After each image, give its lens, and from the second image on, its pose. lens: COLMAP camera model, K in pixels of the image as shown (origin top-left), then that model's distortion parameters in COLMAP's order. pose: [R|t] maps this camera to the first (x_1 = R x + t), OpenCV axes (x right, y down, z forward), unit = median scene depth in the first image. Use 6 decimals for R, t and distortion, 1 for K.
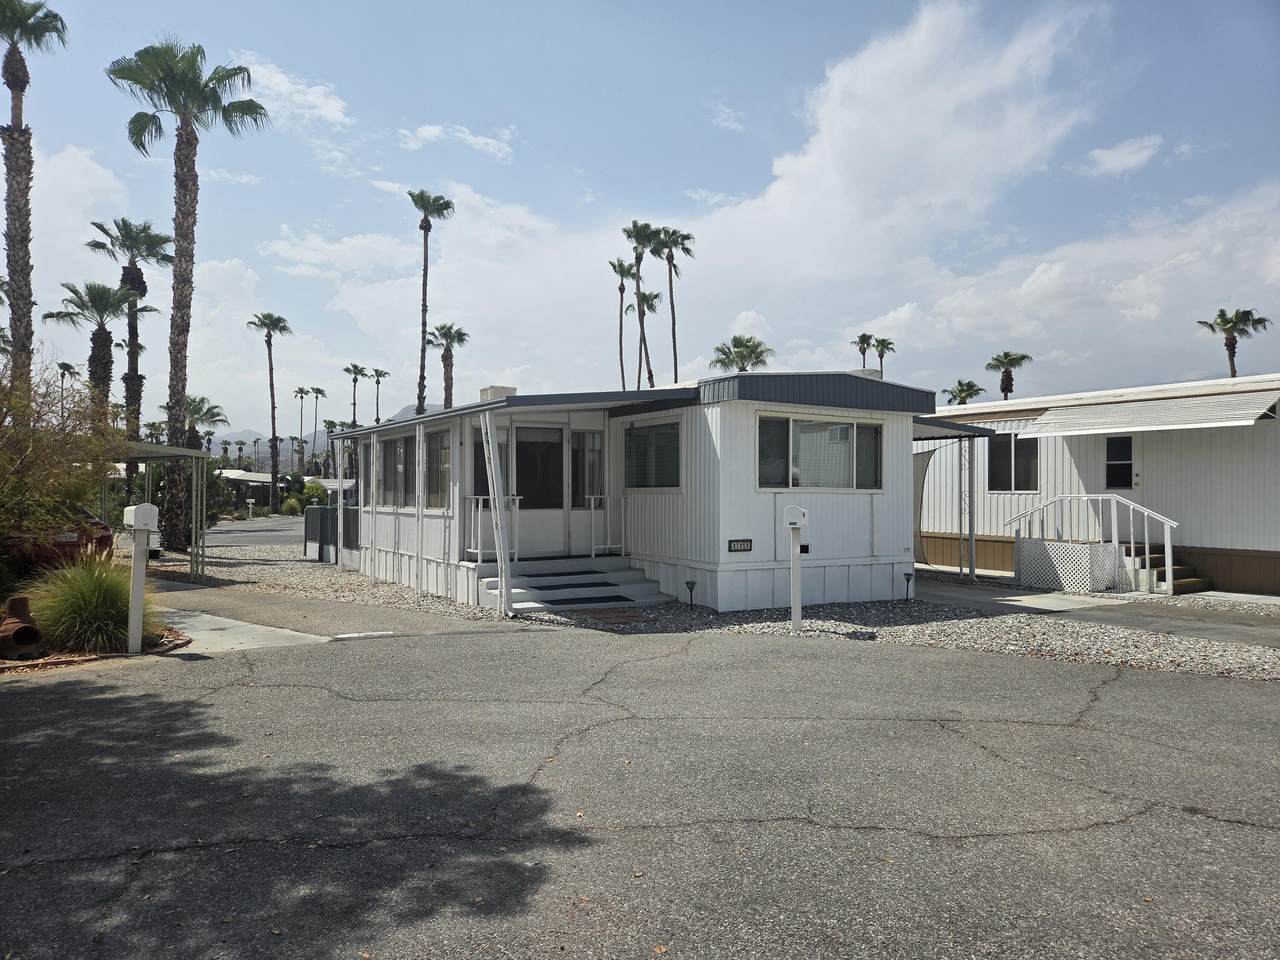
lens RADIAL K [[865.0, 0, 640.0], [0, 865.0, 480.0], [0, 0, 1]] dist [0.002953, 0.000477]
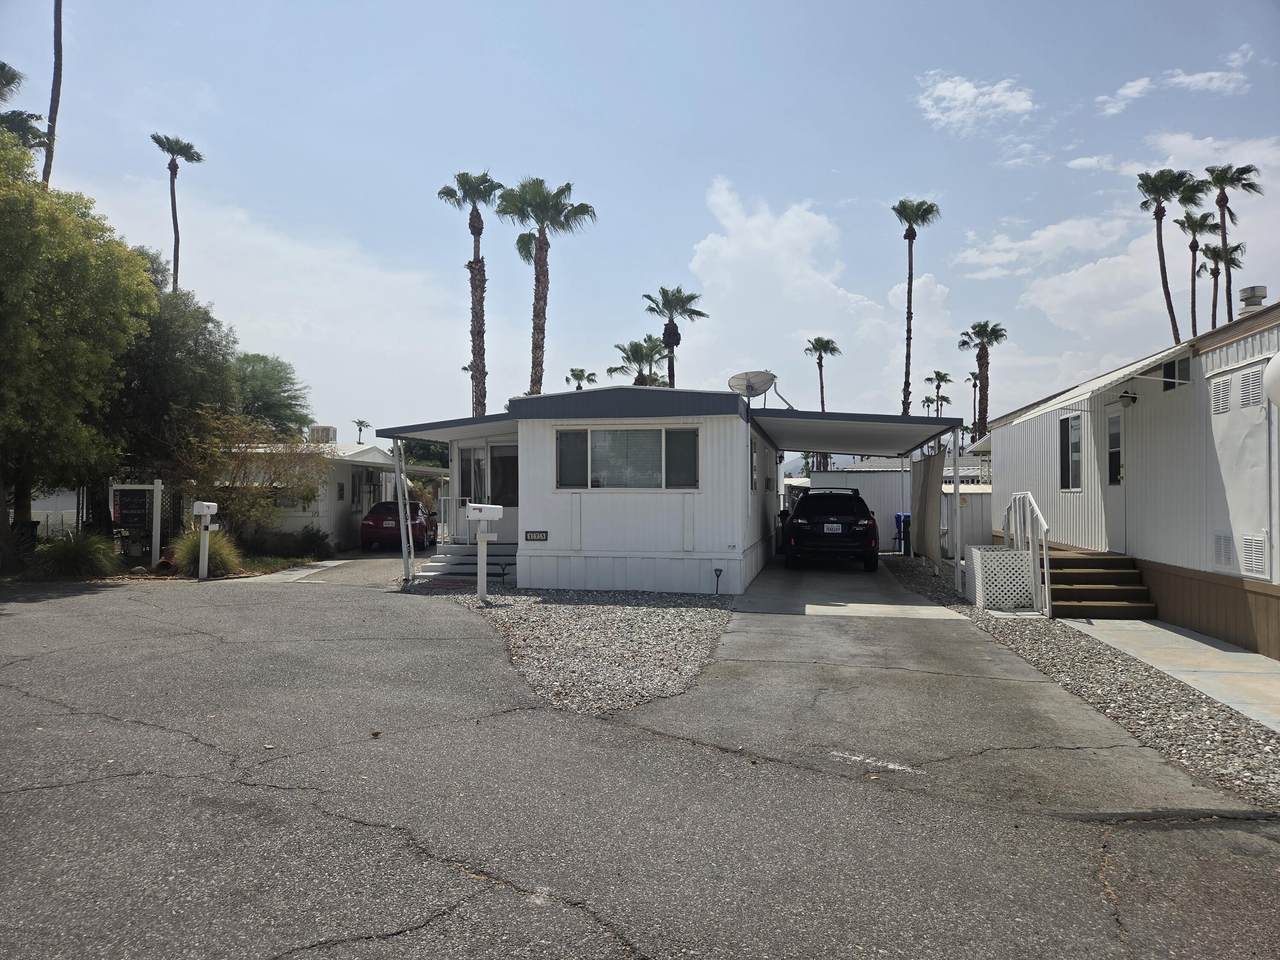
lens RADIAL K [[858.5, 0, 640.0], [0, 858.5, 480.0], [0, 0, 1]] dist [0.076446, -0.042197]
pose [[0.717020, -0.021255, -0.696728, 0.209345], [0.016989, 0.999771, -0.013015, 0.002731], [0.696845, -0.002505, 0.717217, 0.040259]]
